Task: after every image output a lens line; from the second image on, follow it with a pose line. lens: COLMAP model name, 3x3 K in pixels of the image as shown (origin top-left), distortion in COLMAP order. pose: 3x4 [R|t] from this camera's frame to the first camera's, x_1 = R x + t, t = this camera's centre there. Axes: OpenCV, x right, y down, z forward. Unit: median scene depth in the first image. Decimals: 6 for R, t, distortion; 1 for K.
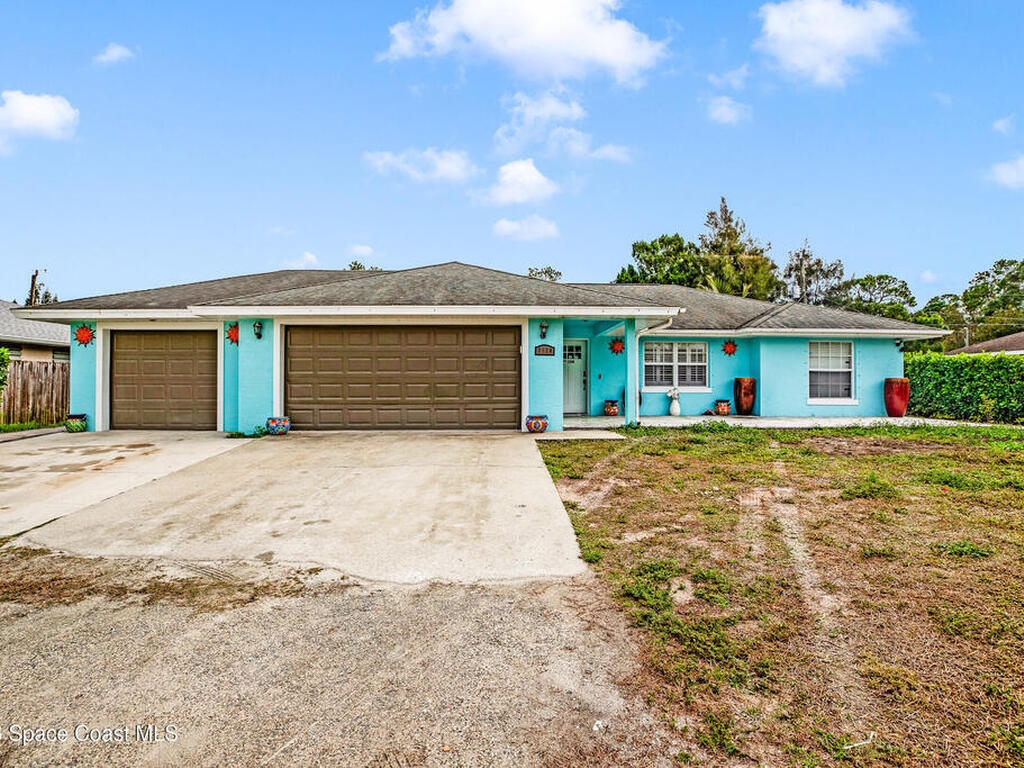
lens RADIAL K [[524.1, 0, 518.1], [0, 524.1, 384.2], [0, 0, 1]] dist [-0.048977, 0.015850]
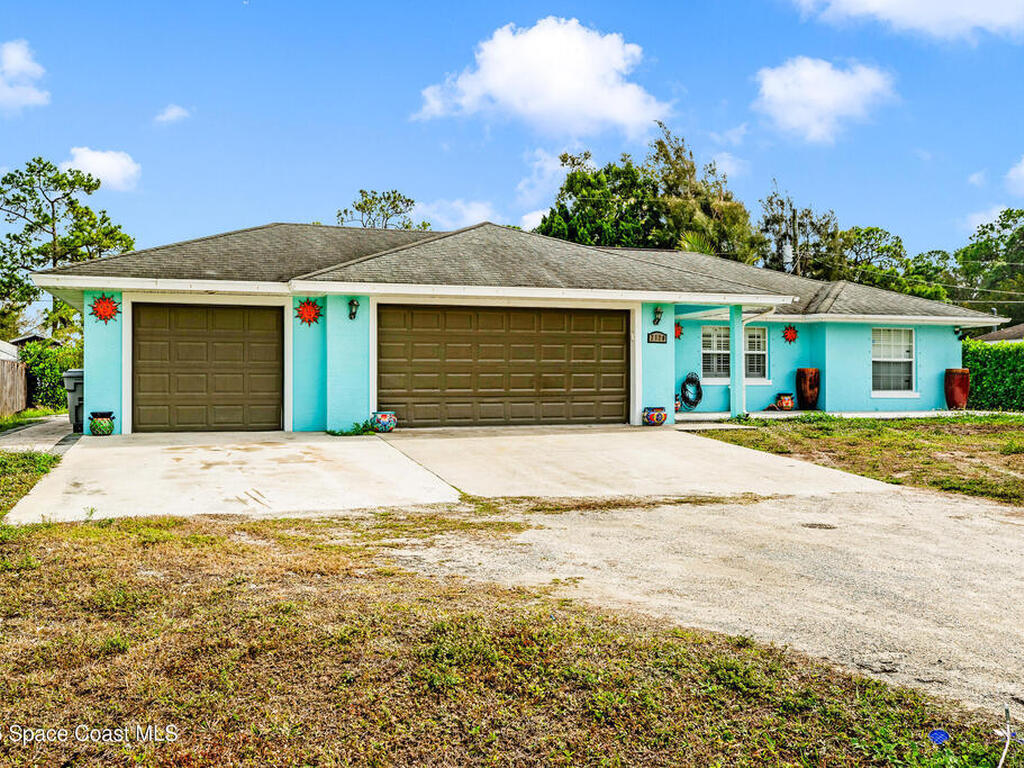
lens RADIAL K [[903.2, 0, 512.0], [0, 903.2, 384.0], [0, 0, 1]] dist [0.011004, 0.011843]
pose [[0.963013, -0.001675, 0.269450, -0.474870], [0.000792, 0.999994, 0.003385, 0.009229], [-0.269454, -0.003046, 0.963008, -0.360705]]
